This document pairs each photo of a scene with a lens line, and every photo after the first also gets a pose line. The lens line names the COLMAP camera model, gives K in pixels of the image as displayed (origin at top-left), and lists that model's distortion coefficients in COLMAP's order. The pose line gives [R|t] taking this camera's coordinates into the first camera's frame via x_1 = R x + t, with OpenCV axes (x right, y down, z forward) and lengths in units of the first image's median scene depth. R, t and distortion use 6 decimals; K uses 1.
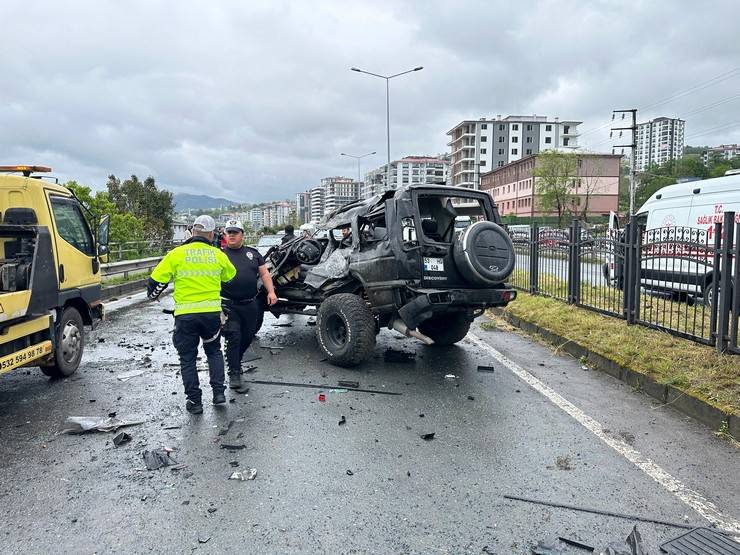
lens RADIAL K [[514.5, 0, 367.0], [0, 514.5, 280.0], [0, 0, 1]] dist [0.127733, -0.192576]
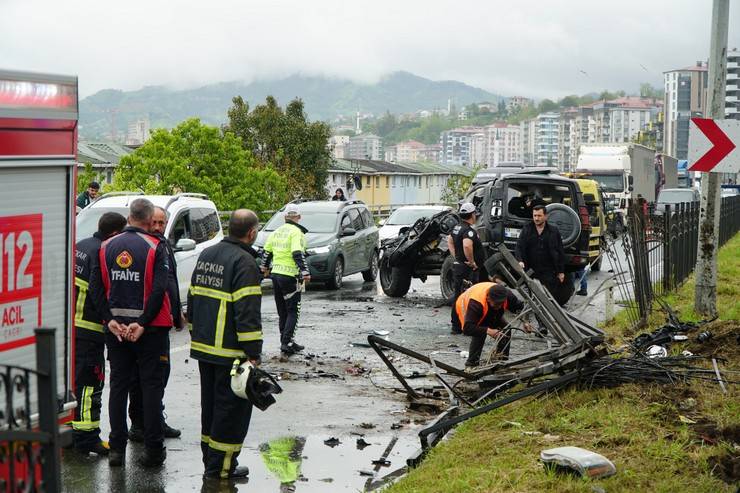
lens RADIAL K [[1698.0, 0, 370.0], [0, 1698.0, 246.5], [0, 0, 1]] dist [-0.238821, -0.266582]
pose [[0.949683, 0.031817, -0.311594, 0.053958], [-0.049390, 0.997593, -0.048667, 0.011327], [0.309295, 0.061608, 0.948968, -0.158627]]
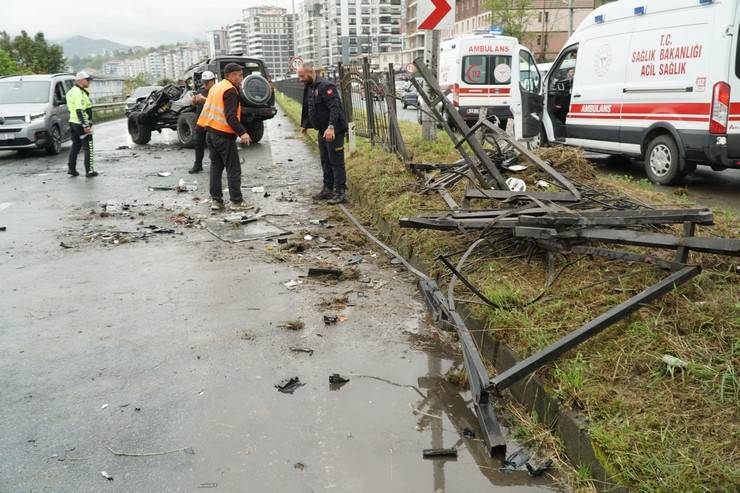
lens RADIAL K [[692.0, 0, 367.1], [0, 692.0, 242.9], [0, 0, 1]] dist [0.125442, -0.302162]
pose [[0.996906, -0.038911, 0.068295, 0.021472], [0.029516, 0.990603, 0.133547, 0.009069], [-0.072850, -0.131118, 0.988687, -0.087858]]
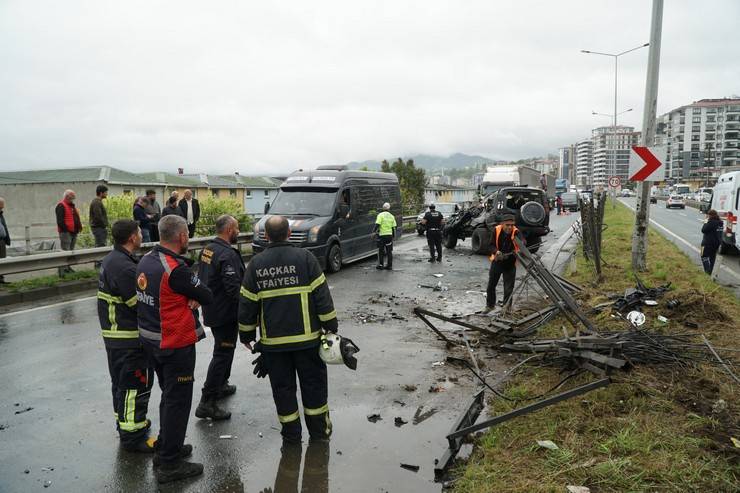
lens RADIAL K [[595.8, 0, 367.1], [0, 595.8, 246.8], [0, 0, 1]] dist [0.003193, -0.005298]
pose [[0.899907, 0.038590, -0.434372, 0.037385], [-0.039107, 0.999205, 0.007752, 0.005973], [0.434326, 0.010011, 0.900700, -0.099027]]
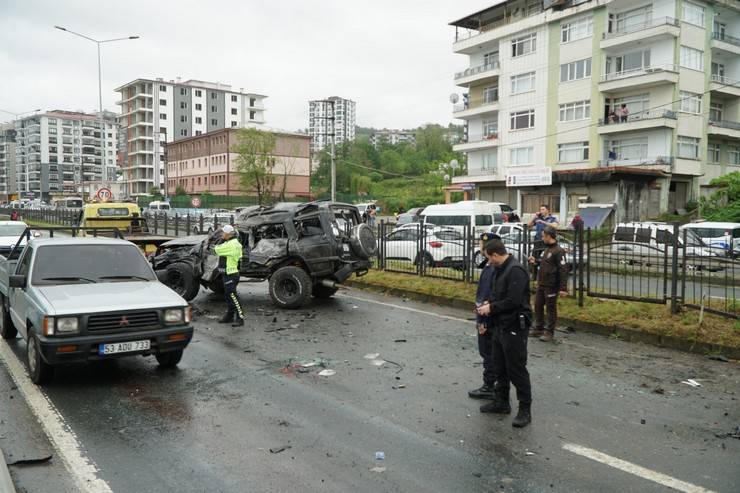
lens RADIAL K [[625.0, 0, 370.0], [0, 625.0, 246.5], [0, 0, 1]] dist [-0.000325, -0.011267]
pose [[0.844024, -0.019386, 0.535956, -0.043877], [0.036417, 0.999112, -0.021212, 0.000816], [-0.535068, 0.037421, 0.843980, -0.041288]]
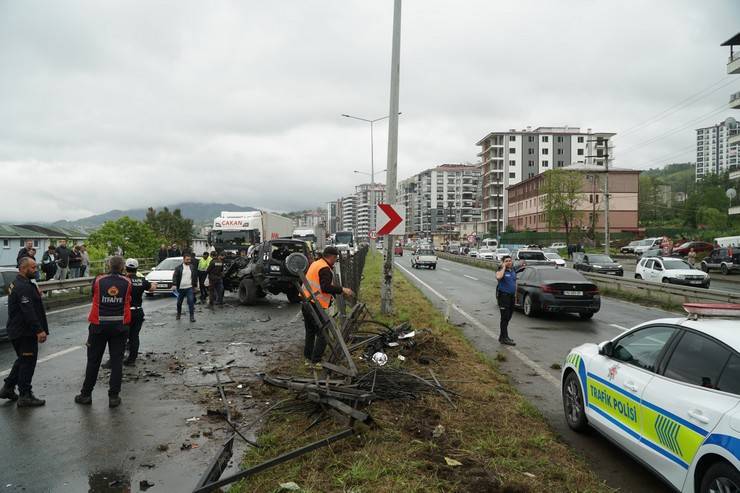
lens RADIAL K [[595.8, 0, 367.1], [0, 595.8, 246.8], [0, 0, 1]] dist [0.003193, -0.005298]
pose [[0.997163, 0.005236, -0.075096, 0.039332], [-0.011776, 0.996147, -0.086908, 0.005947], [0.074352, 0.087546, 0.993382, -0.099915]]
